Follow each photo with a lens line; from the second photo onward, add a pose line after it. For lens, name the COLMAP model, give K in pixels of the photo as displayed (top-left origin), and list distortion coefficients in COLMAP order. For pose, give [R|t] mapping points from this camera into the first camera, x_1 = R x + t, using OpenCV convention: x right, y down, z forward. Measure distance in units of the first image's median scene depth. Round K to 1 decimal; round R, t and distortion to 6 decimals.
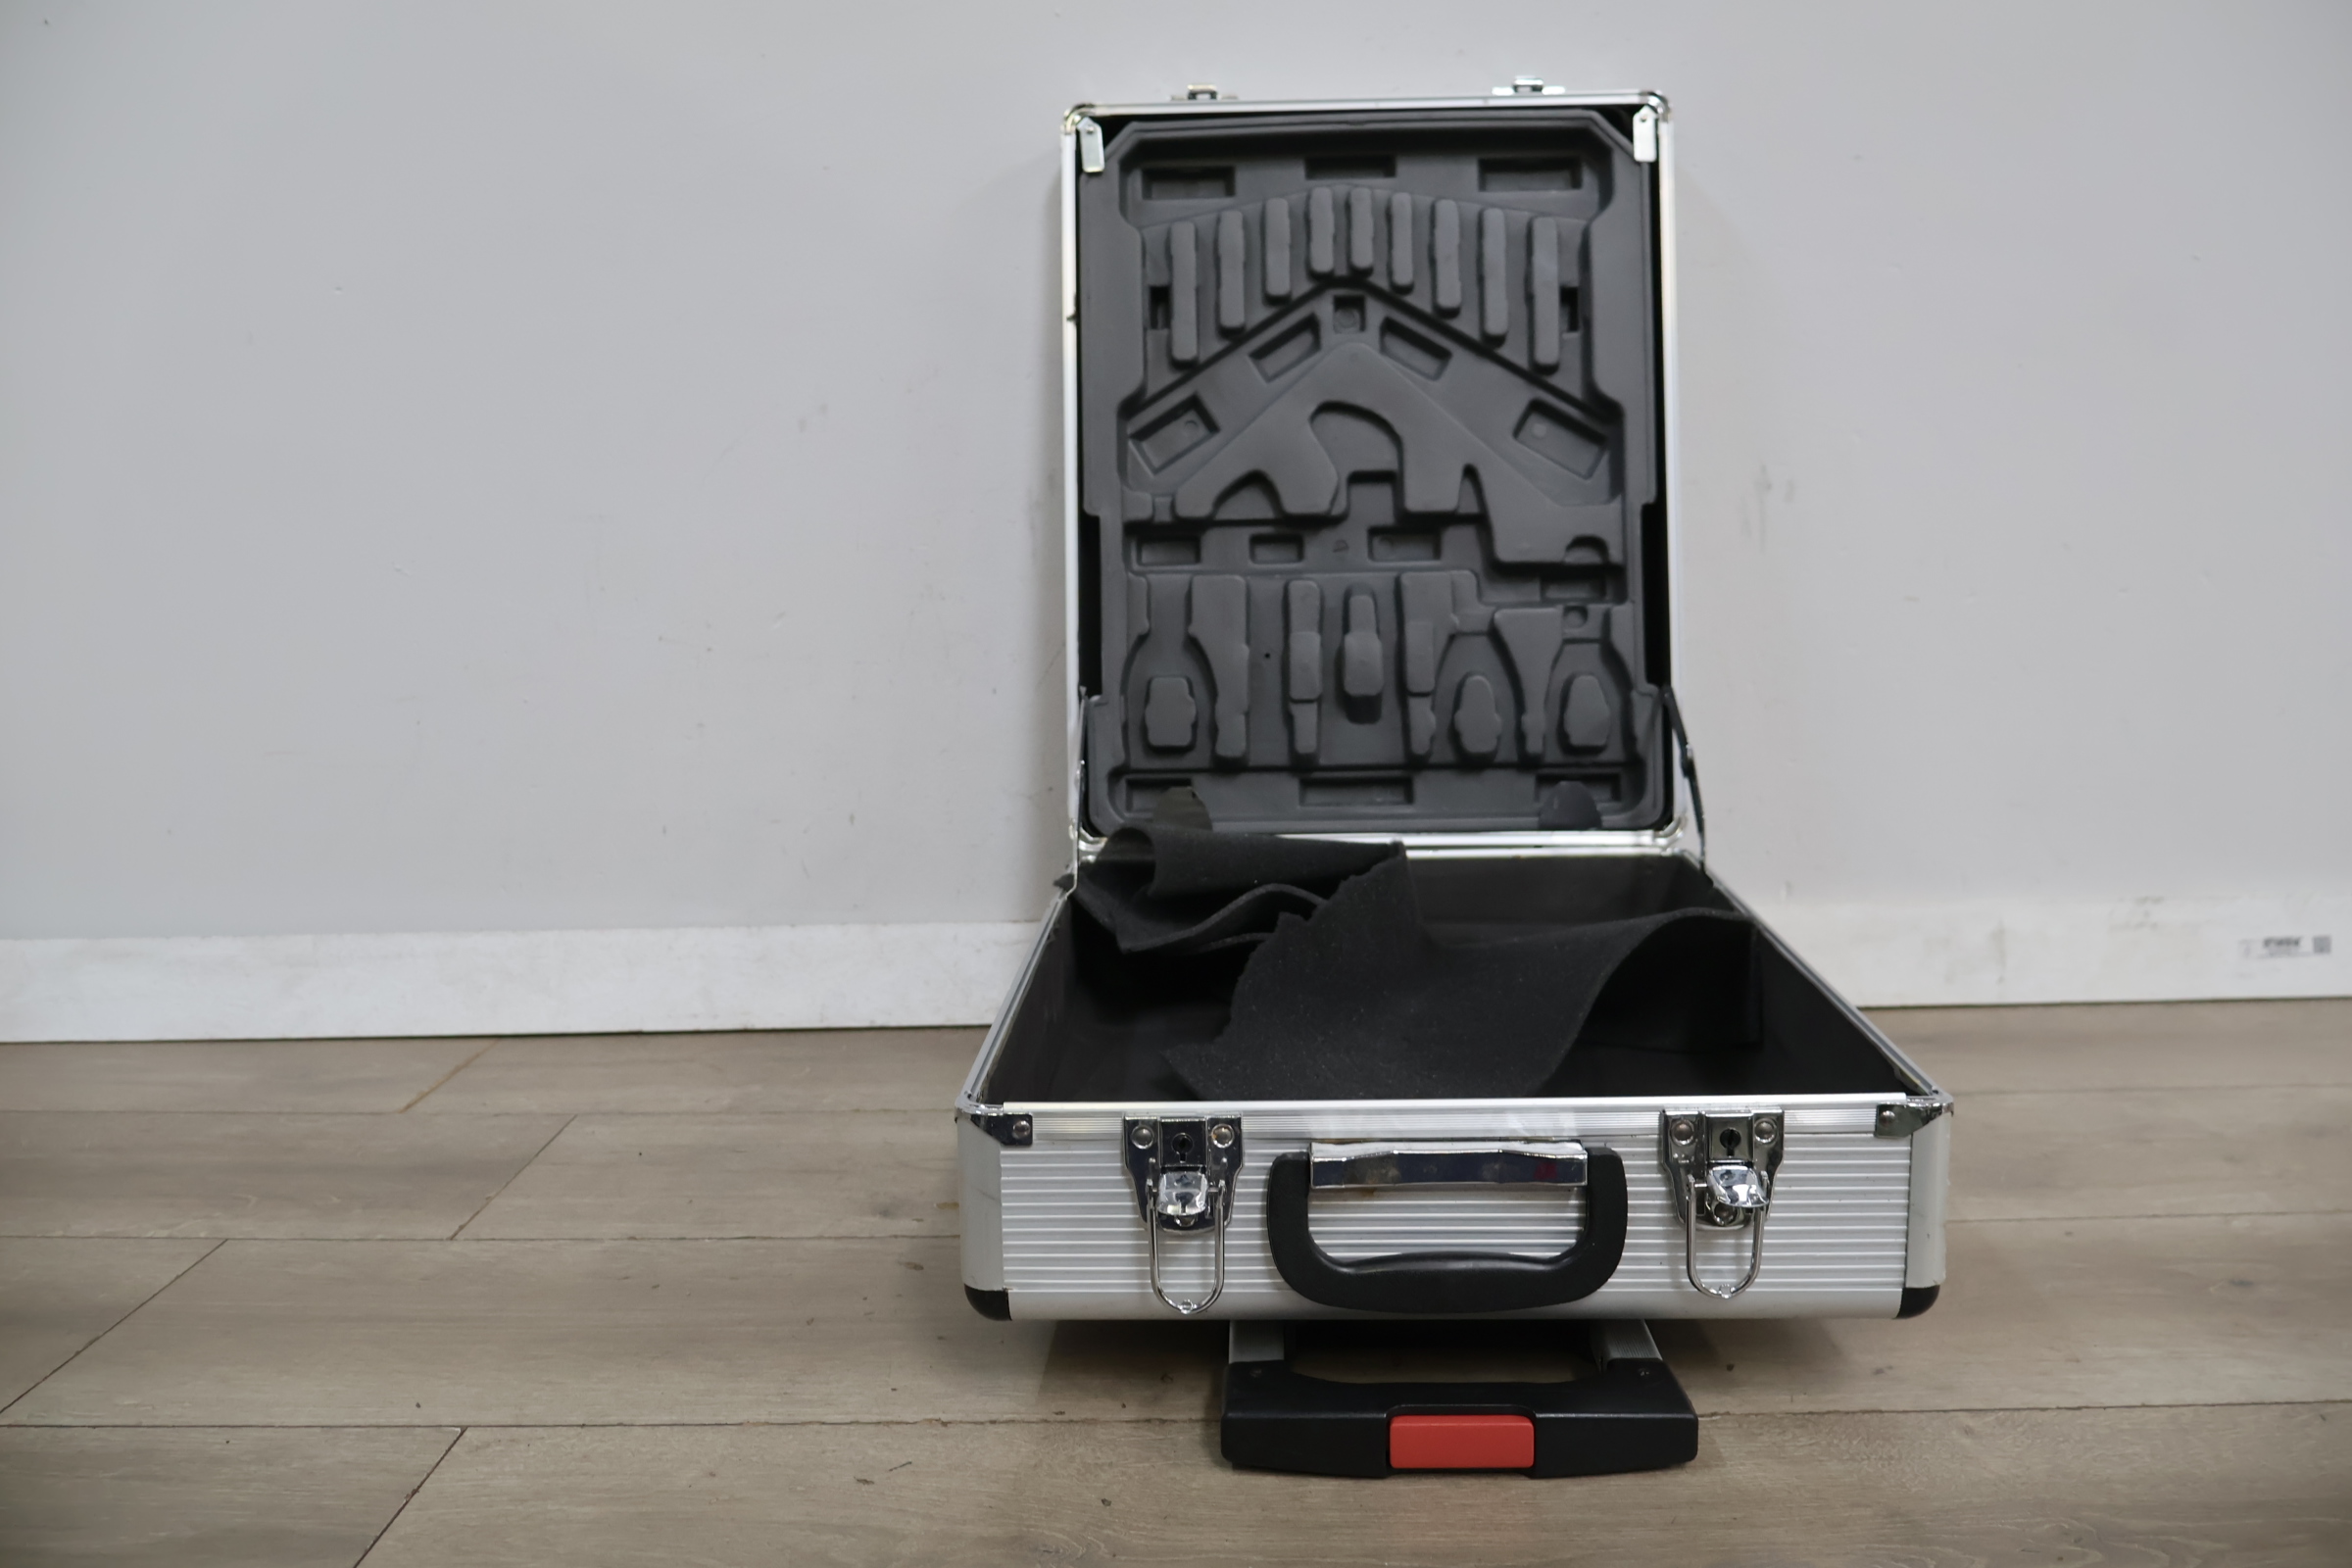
lens RADIAL K [[1998.9, 0, 1173.1], [0, 1998.9, 782.1], [0, 0, 1]] dist [0.008036, -0.004958]
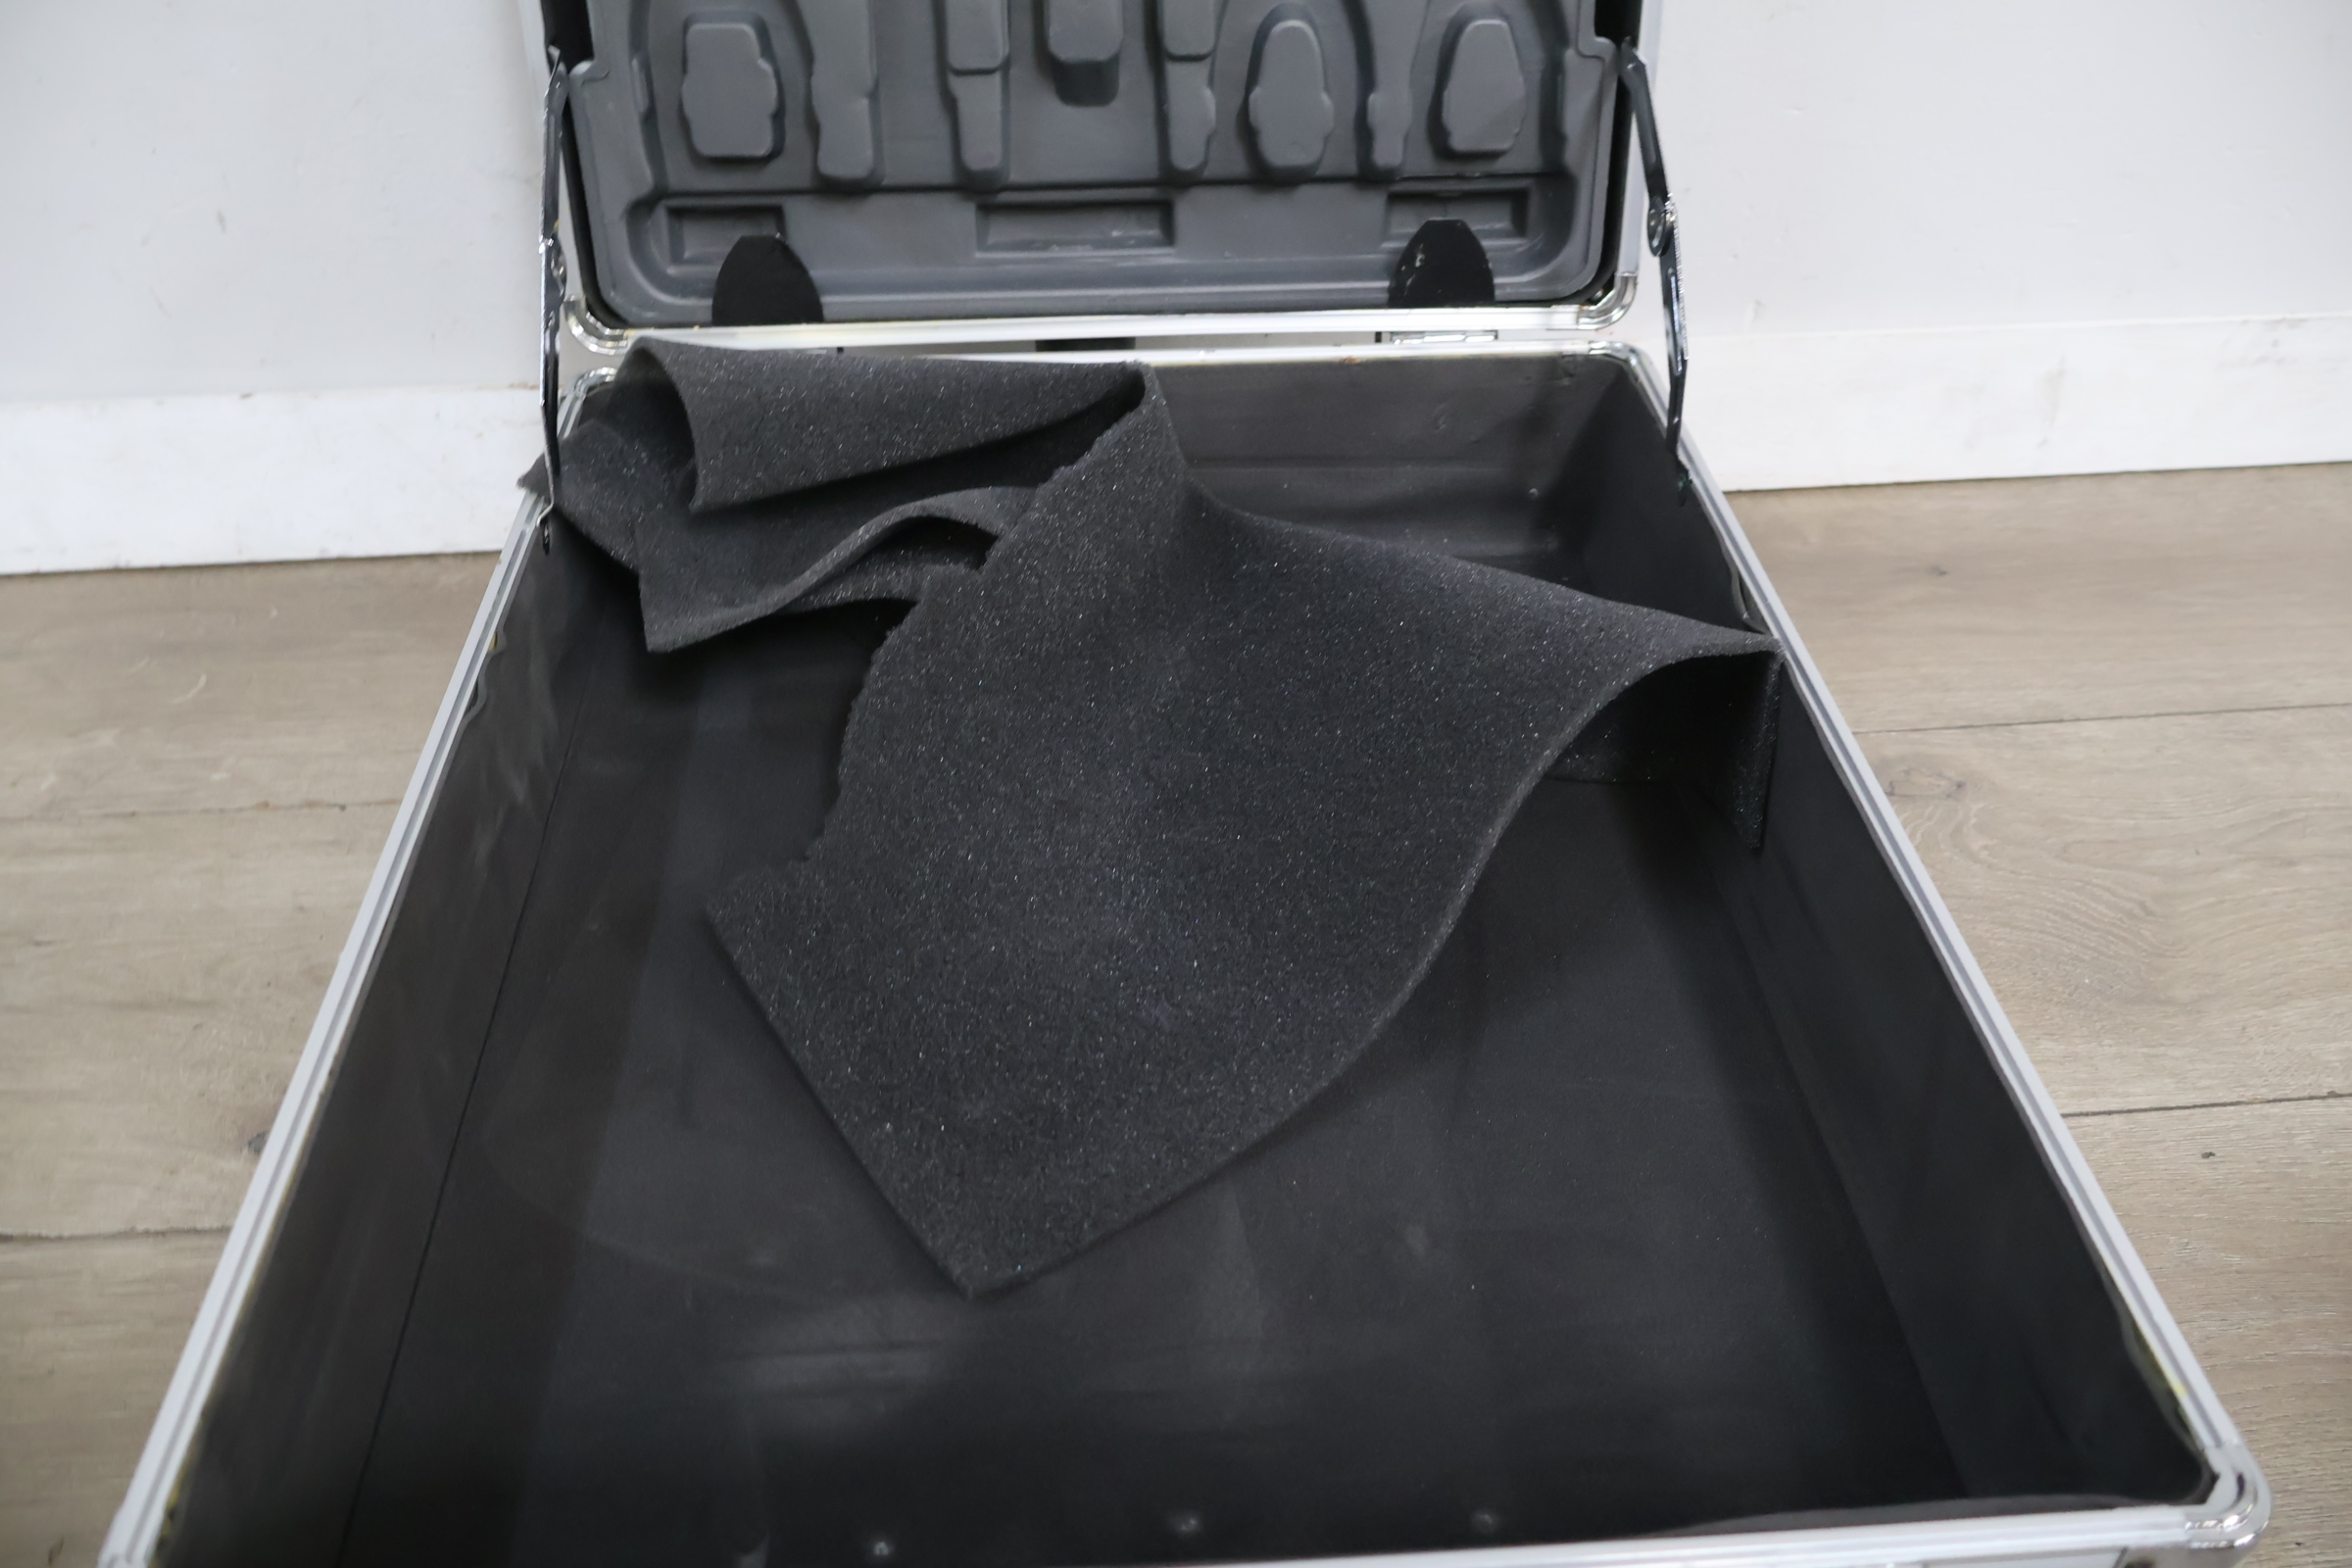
lens RADIAL K [[1969.1, 0, 1176.0], [0, 1969.1, 784.0], [0, 0, 1]] dist [0.002940, -0.006535]
pose [[0.994403, -0.045095, 0.095549, 0.059892], [-0.006813, 0.875089, 0.483913, -0.130351], [-0.105437, -0.481856, 0.869884, 0.435666]]
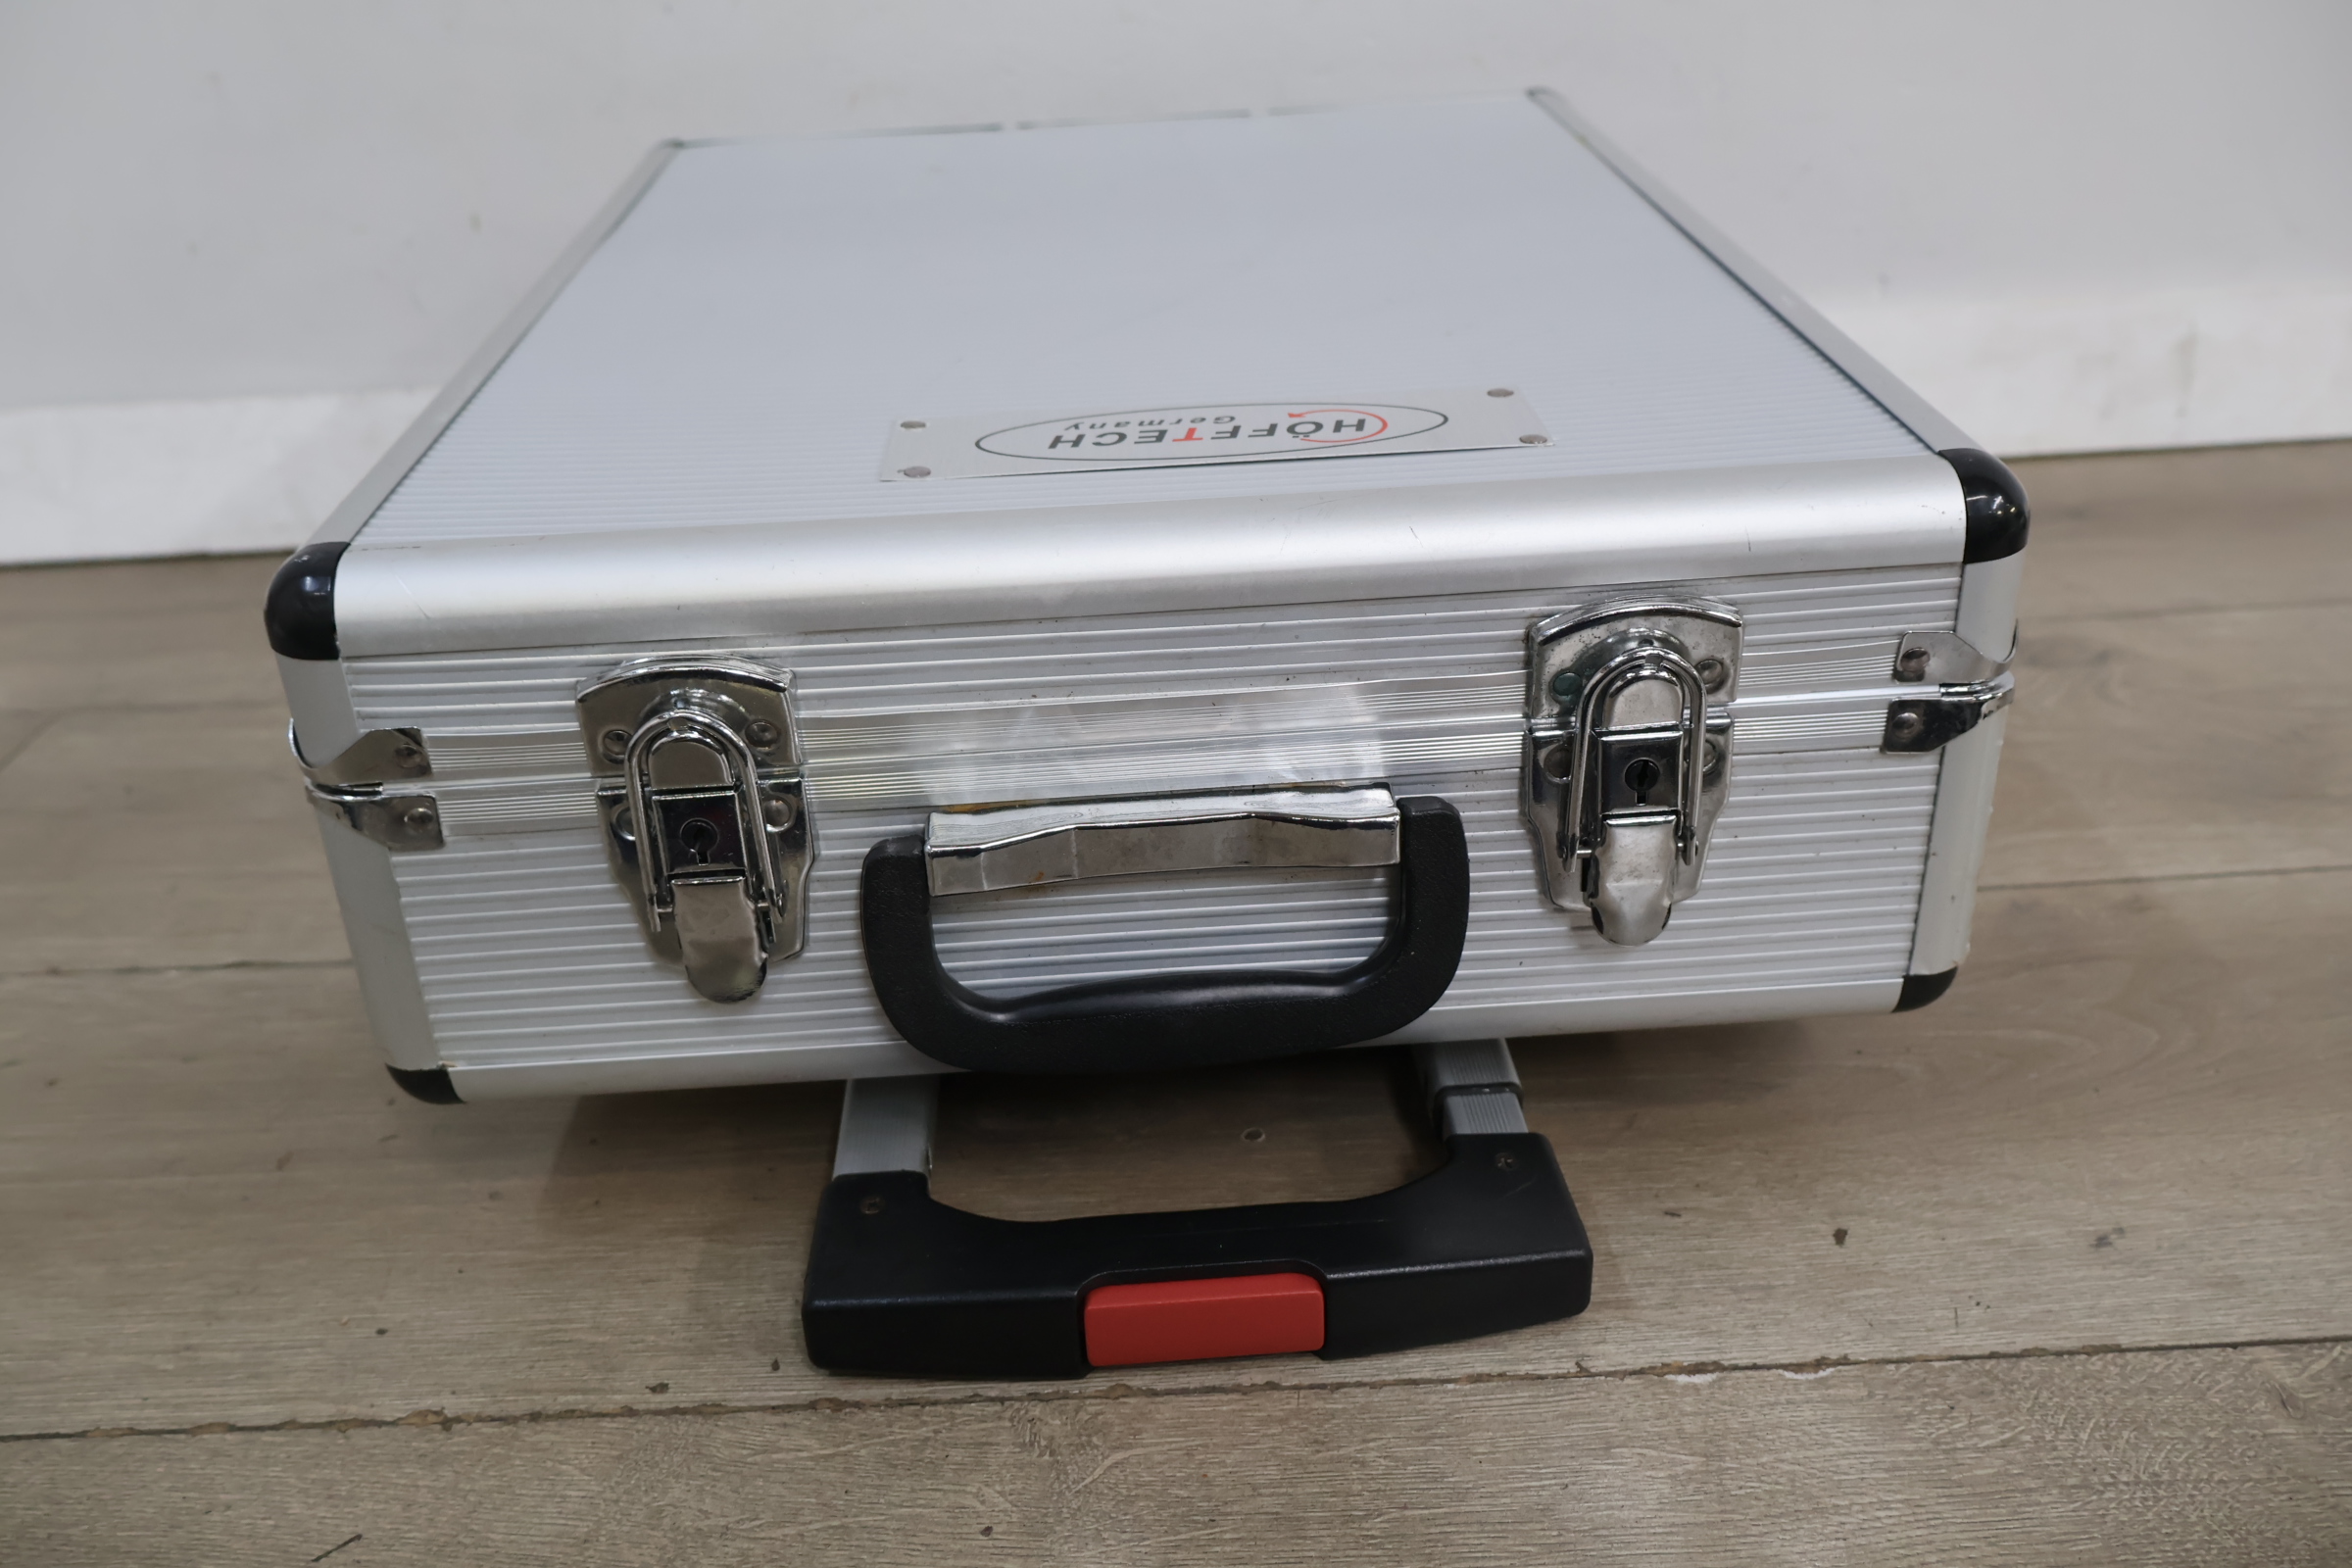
lens RADIAL K [[2041.8, 0, 1173.6], [0, 2041.8, 784.3], [0, 0, 1]] dist [0.003529, 0.007261]
pose [[0.999174, -0.036393, 0.018088, 0.054636], [0.028737, 0.947400, 0.318758, -0.015611], [-0.028738, -0.317975, 0.947664, 0.331303]]
